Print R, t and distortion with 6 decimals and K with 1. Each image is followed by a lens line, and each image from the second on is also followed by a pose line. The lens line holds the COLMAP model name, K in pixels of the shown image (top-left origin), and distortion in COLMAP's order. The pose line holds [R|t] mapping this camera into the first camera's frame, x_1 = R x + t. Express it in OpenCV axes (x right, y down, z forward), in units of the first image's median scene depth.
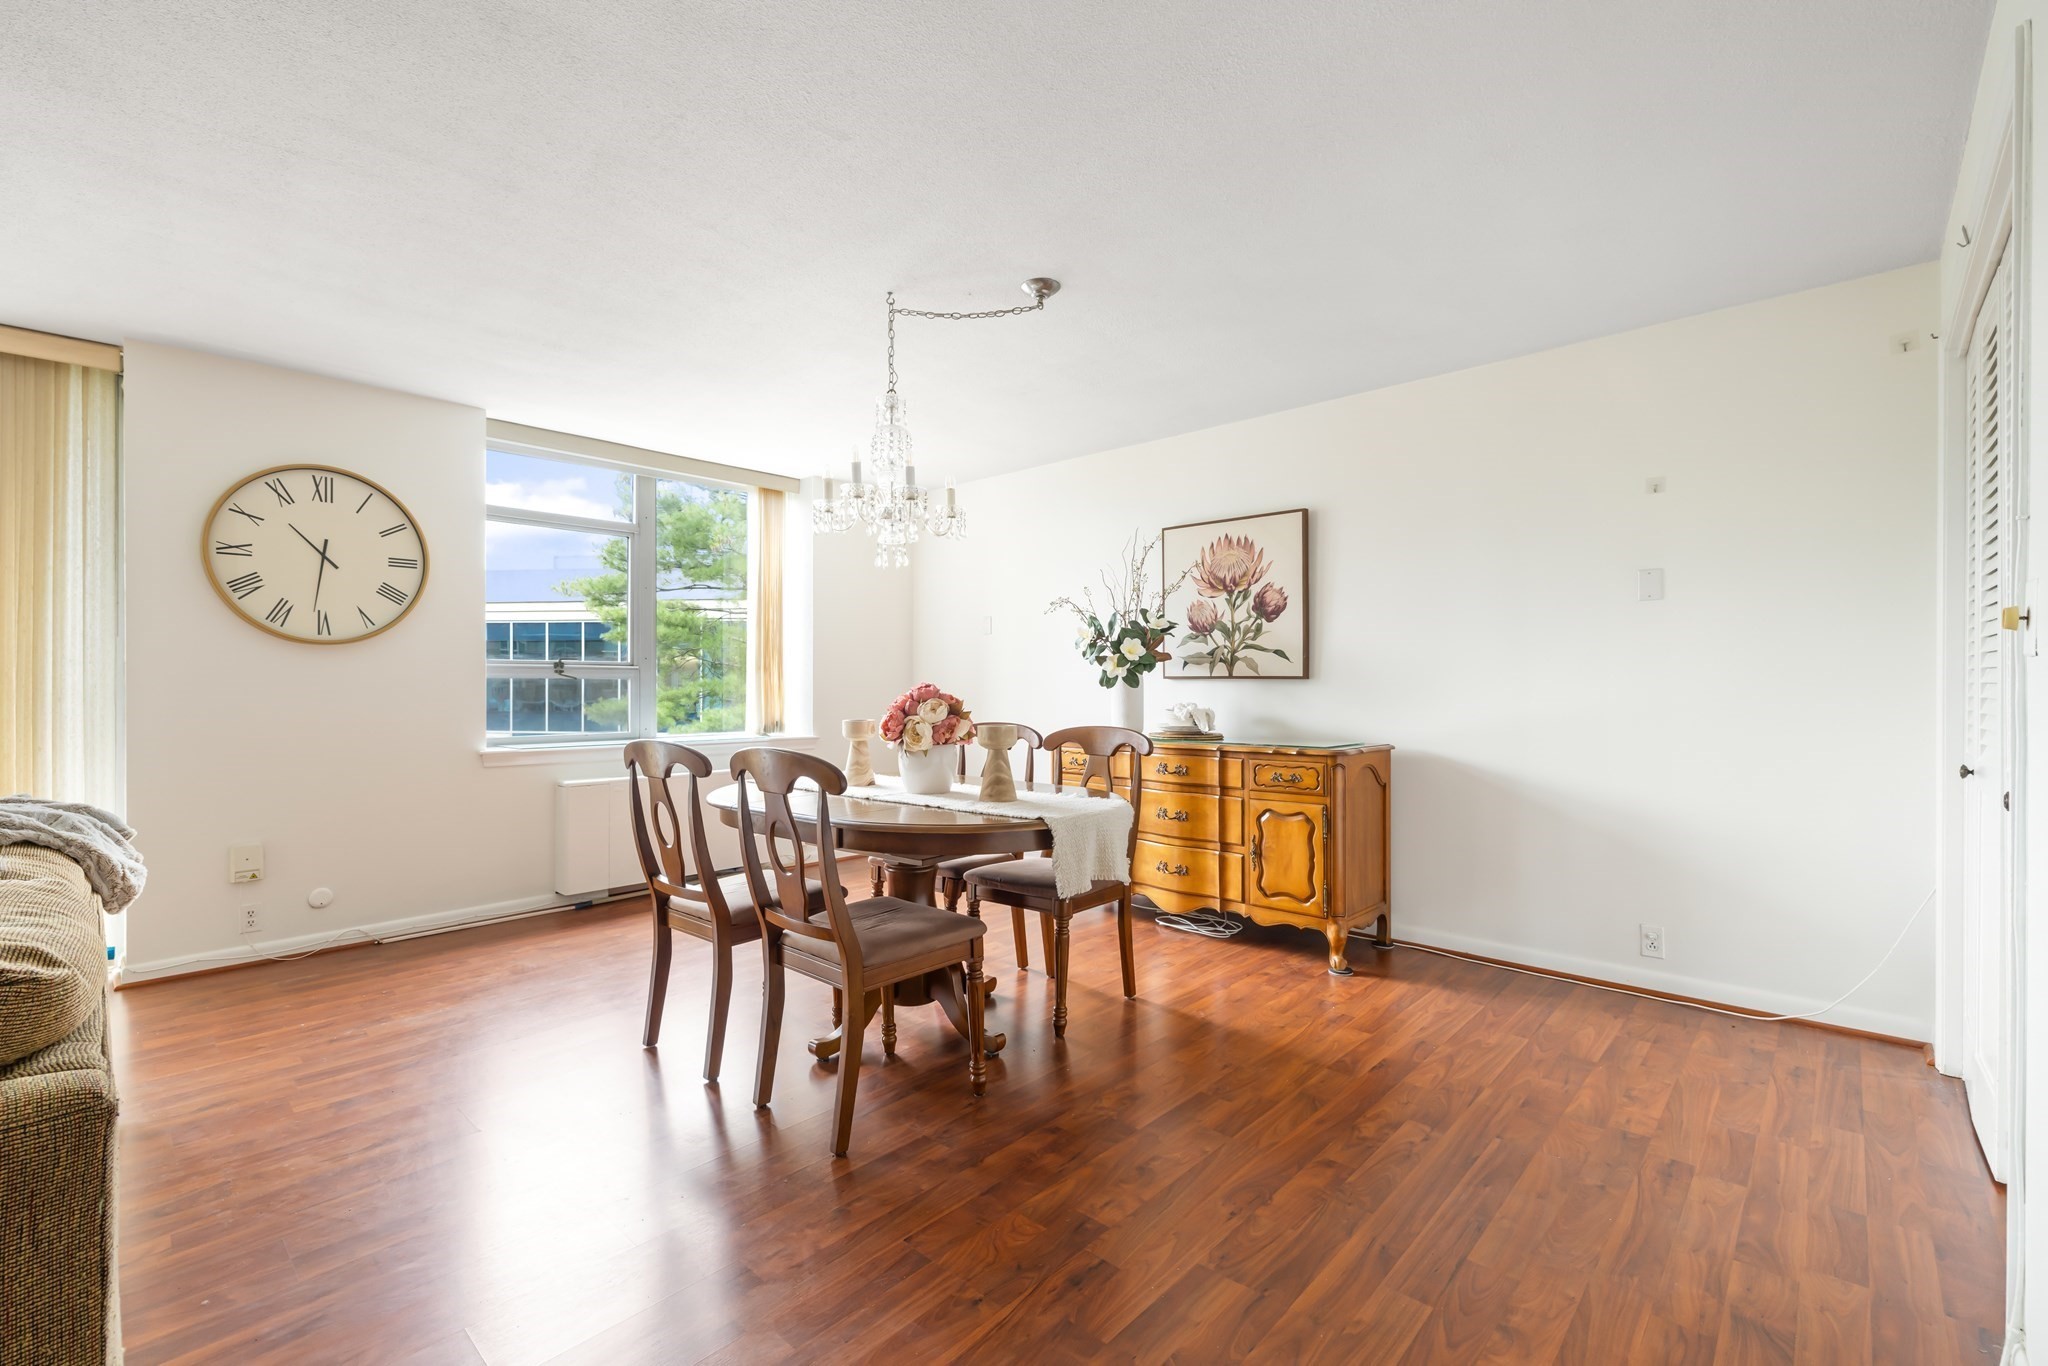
lens RADIAL K [[879.0, 0, 1044.4], [0, 879.0, 686.1], [0, 0, 1]] dist [0.000013, -0.000292]
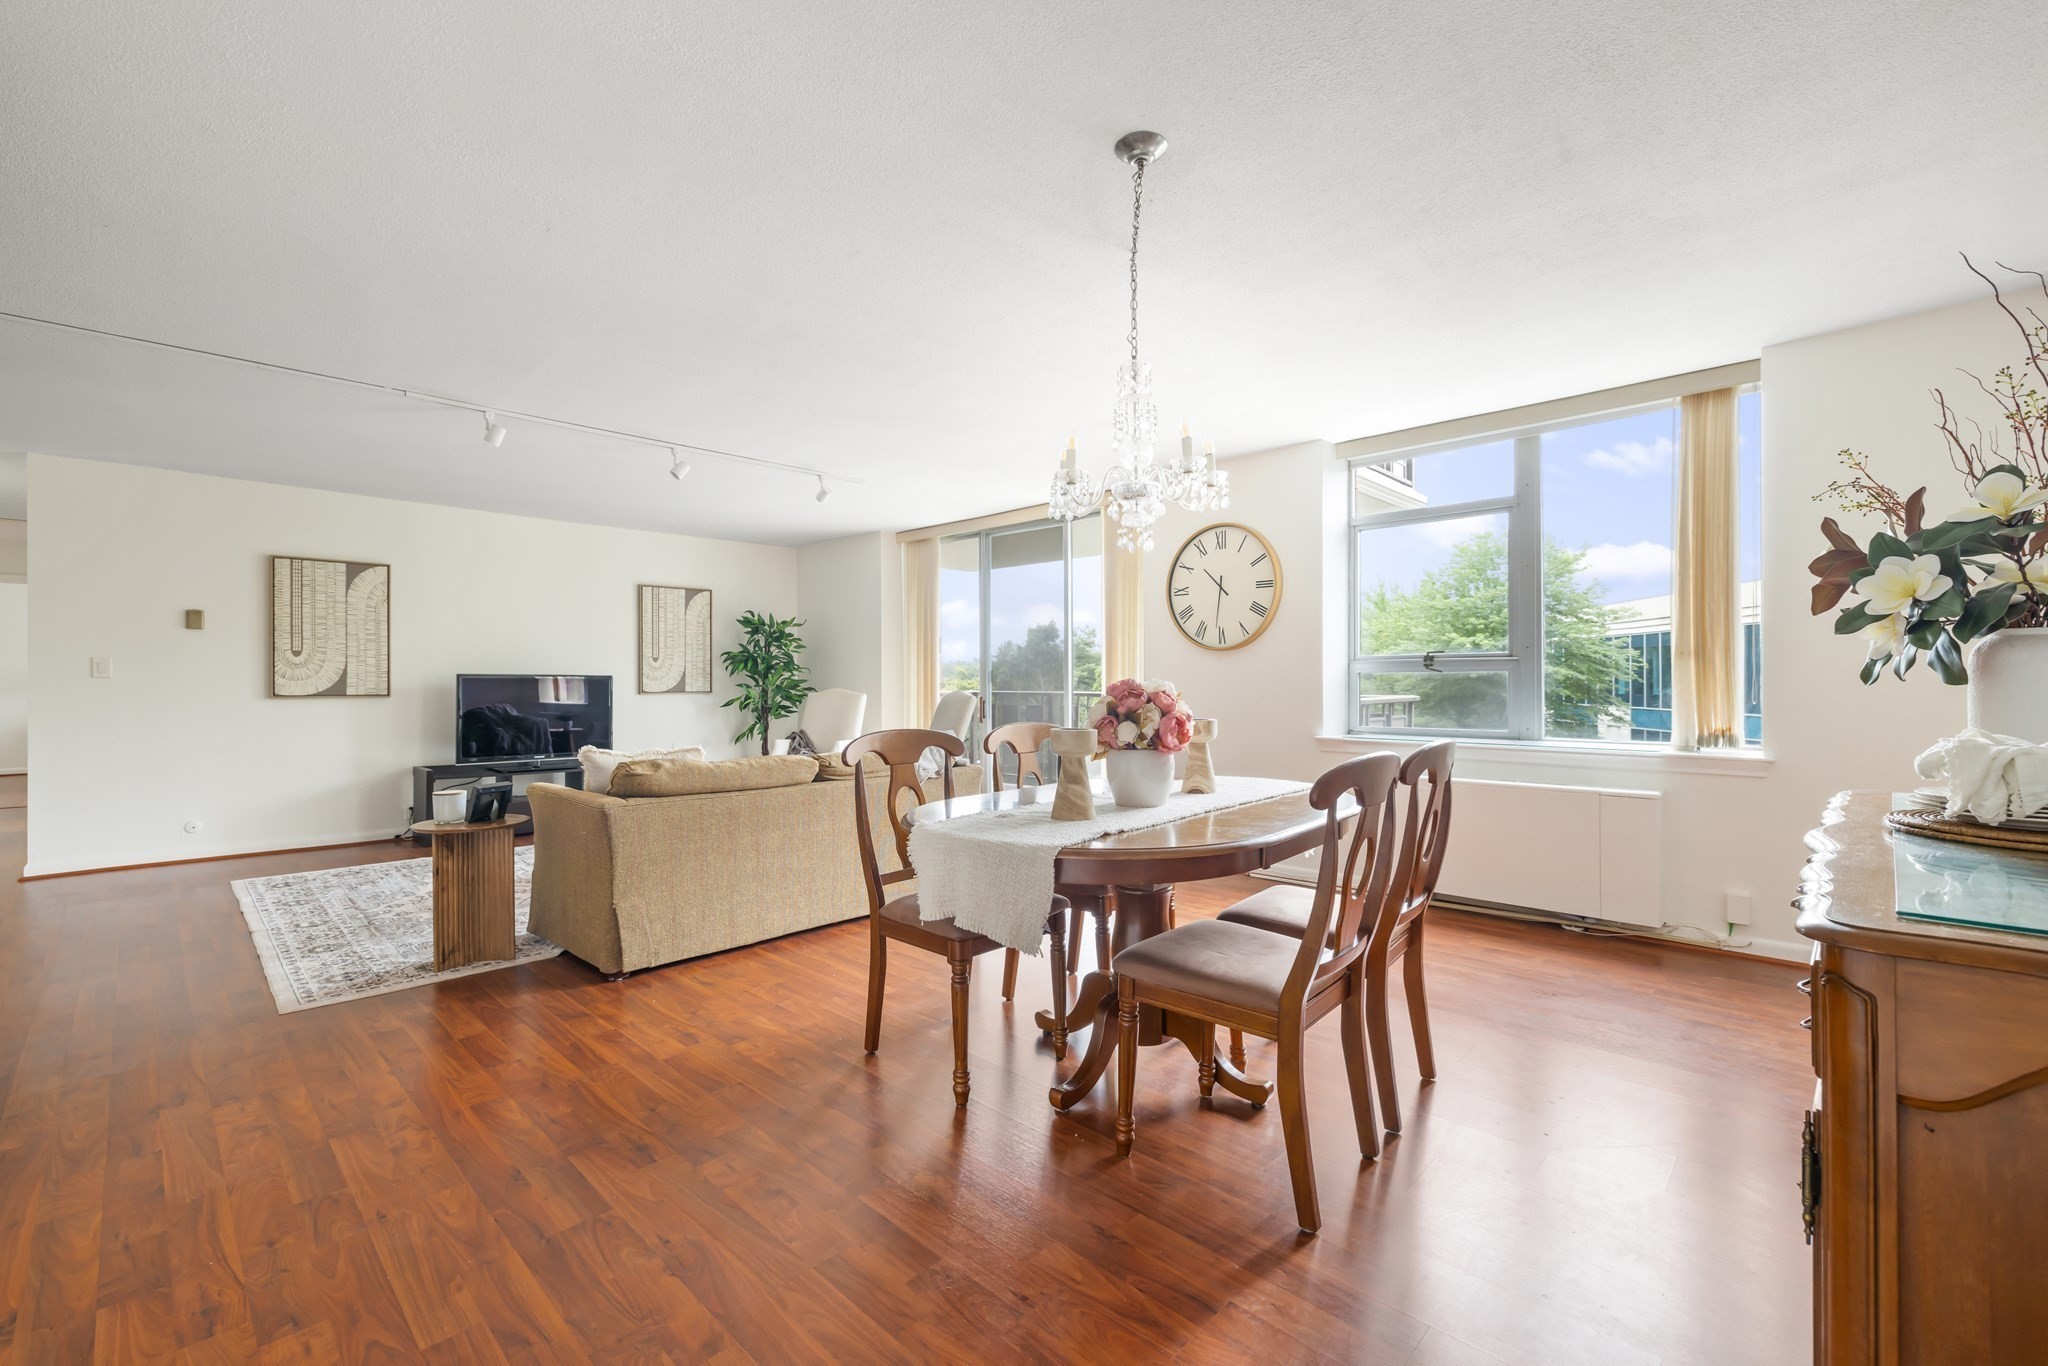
lens RADIAL K [[862.1, 0, 996.5], [0, 862.1, 677.9], [0, 0, 1]] dist [0.000558, 0.000697]
pose [[-0.049041, -0.003064, -0.998792, 0.563539], [0.003182, 0.999990, -0.003224, -0.000847], [0.998792, -0.003336, -0.049031, 0.702464]]
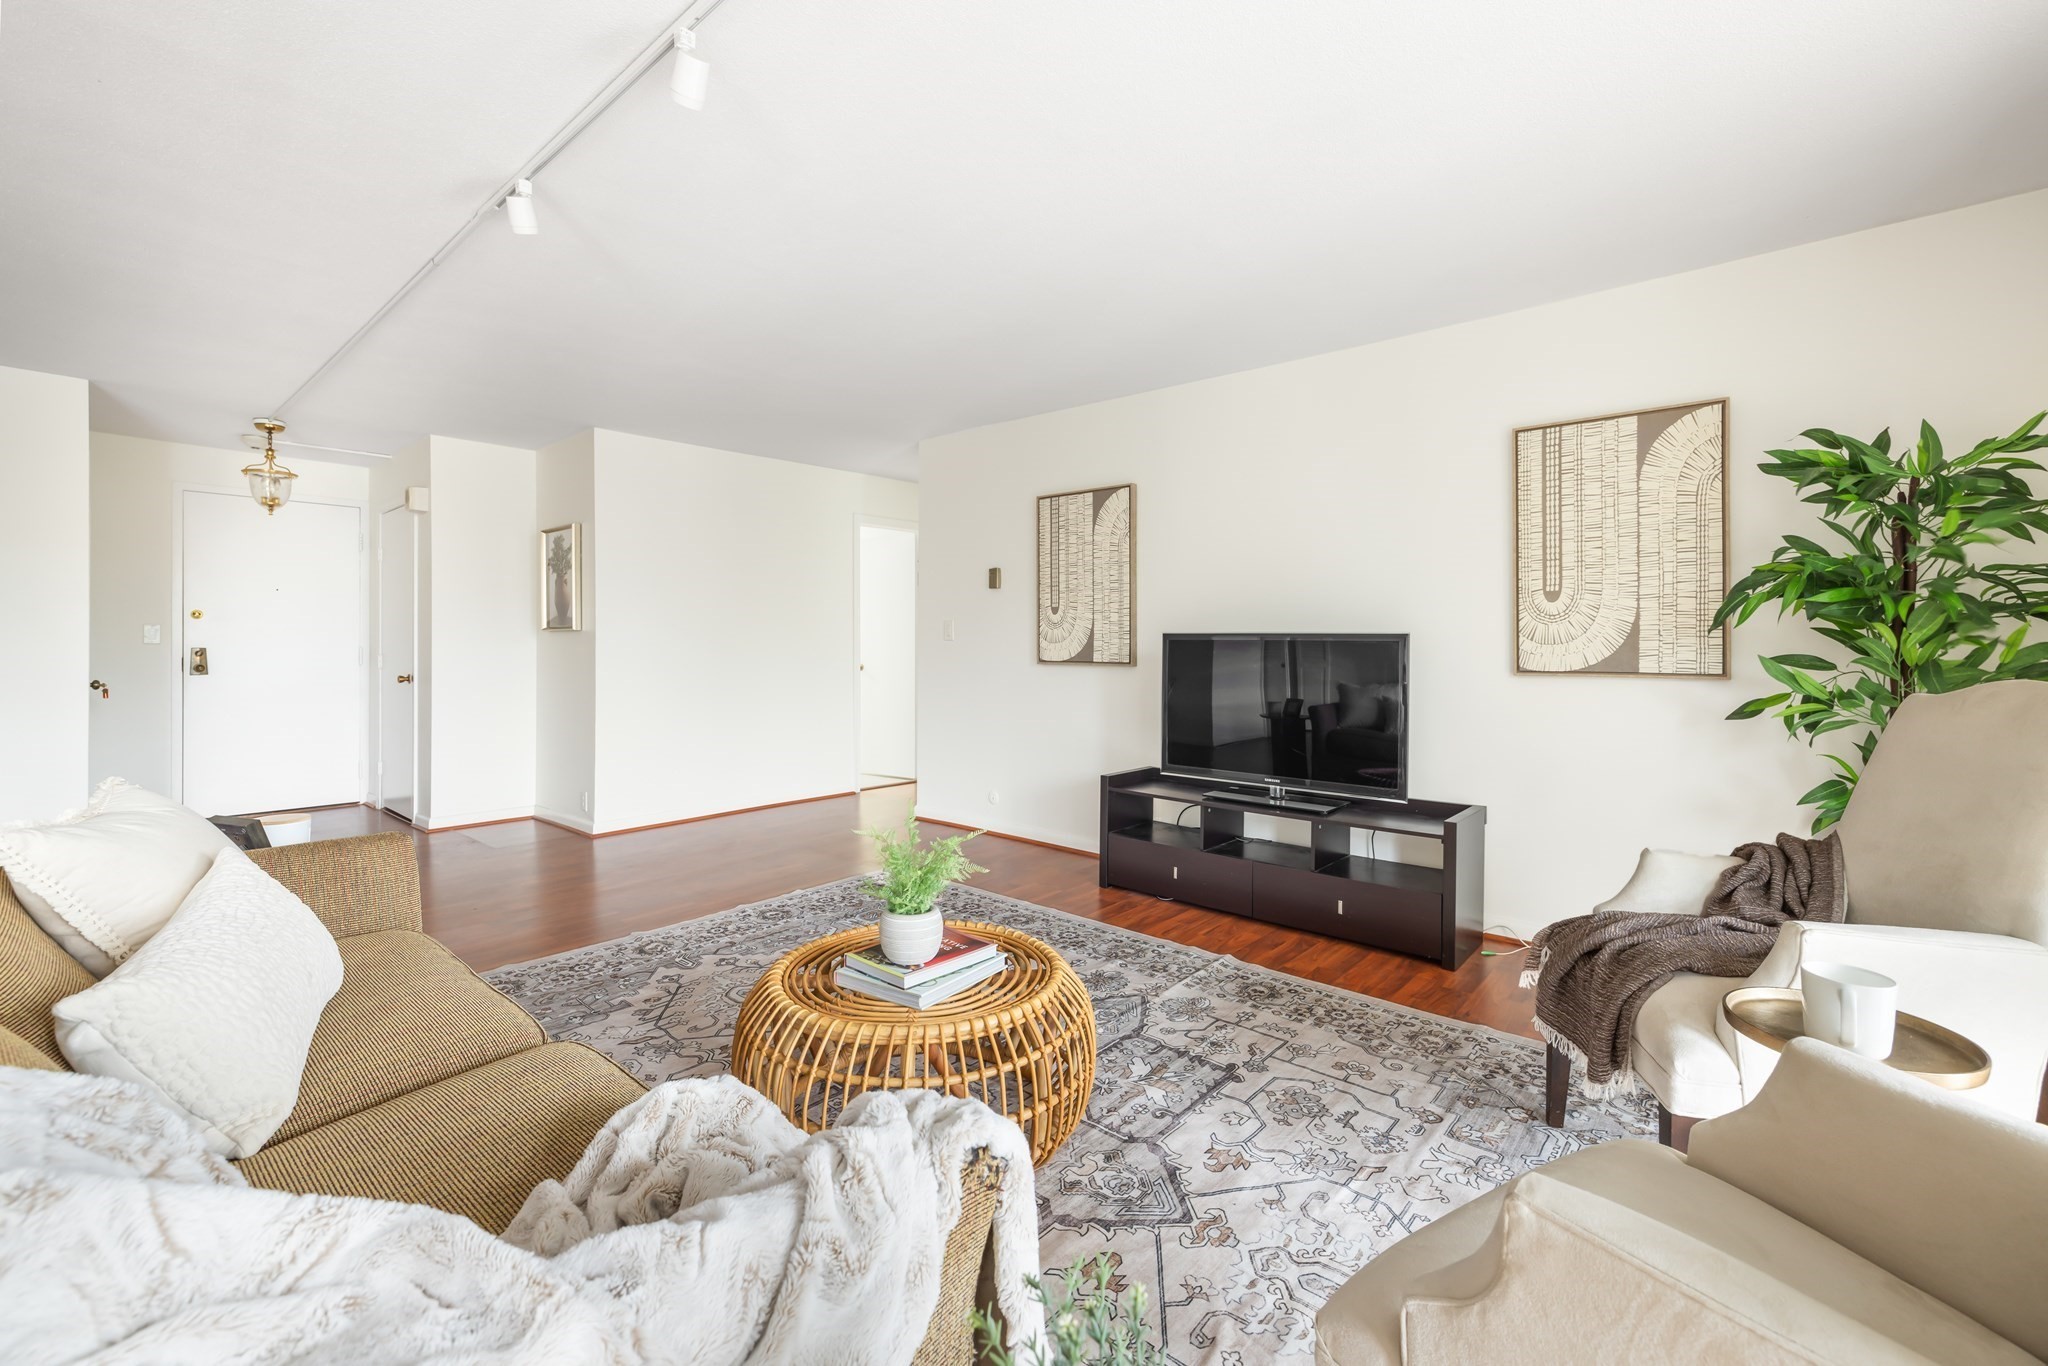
lens RADIAL K [[879.0, 0, 1037.7], [0, 879.0, 651.9], [0, 0, 1]] dist [0.000013, -0.000292]
pose [[-0.999448, -0.003691, -0.033016, -0.839402], [-0.003892, 0.999974, 0.006024, -0.000158], [0.032993, 0.006149, -0.999437, 0.674589]]
